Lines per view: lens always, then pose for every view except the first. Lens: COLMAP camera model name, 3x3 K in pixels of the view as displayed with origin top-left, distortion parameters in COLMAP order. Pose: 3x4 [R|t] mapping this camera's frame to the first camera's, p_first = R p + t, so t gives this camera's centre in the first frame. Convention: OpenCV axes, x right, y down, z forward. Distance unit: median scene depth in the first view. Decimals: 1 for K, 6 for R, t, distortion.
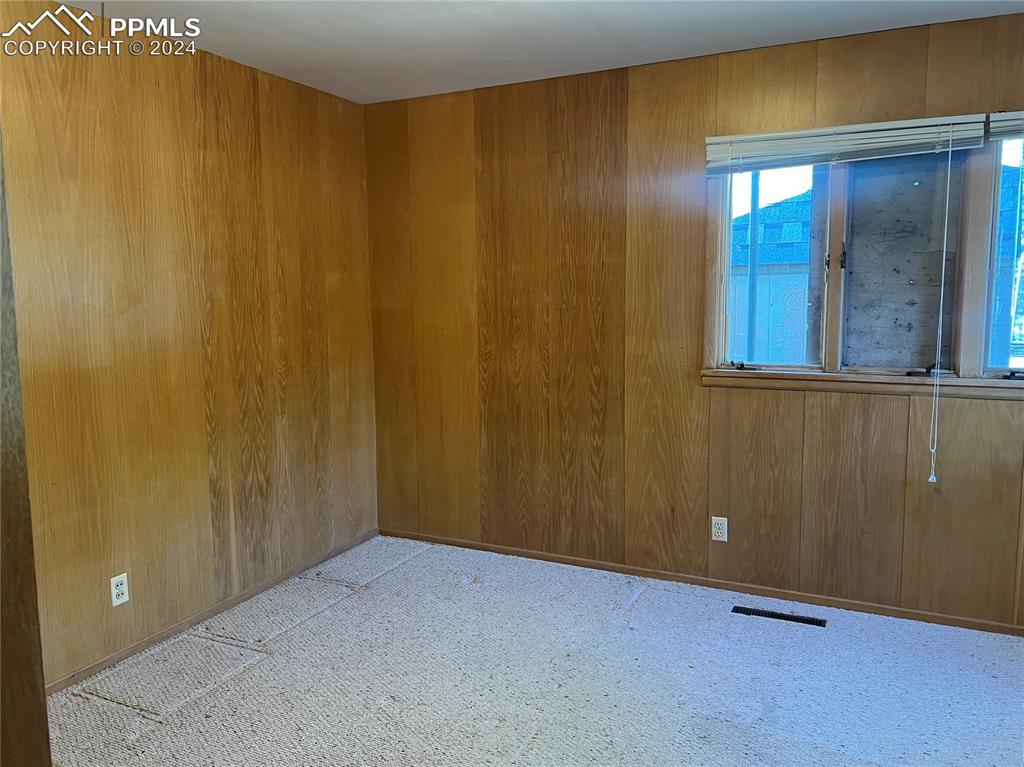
lens RADIAL K [[775.0, 0, 512.0], [0, 775.0, 383.5], [0, 0, 1]] dist [0.087922, -0.113677]
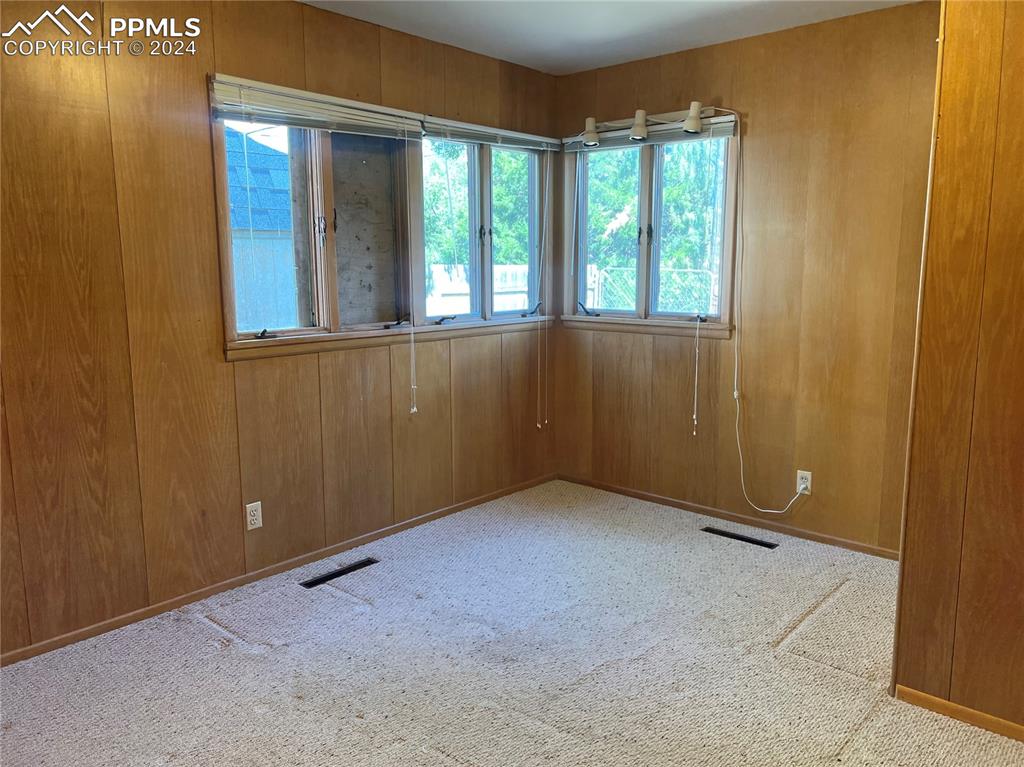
lens RADIAL K [[775.4, 0, 512.0], [0, 775.4, 383.5], [0, 0, 1]] dist [0.032453, -0.000245]
pose [[0.266483, -0.143022, 0.953169, -0.506563], [0.113237, 0.986726, 0.116399, -0.038378], [-0.957165, 0.076916, 0.279141, 0.454468]]
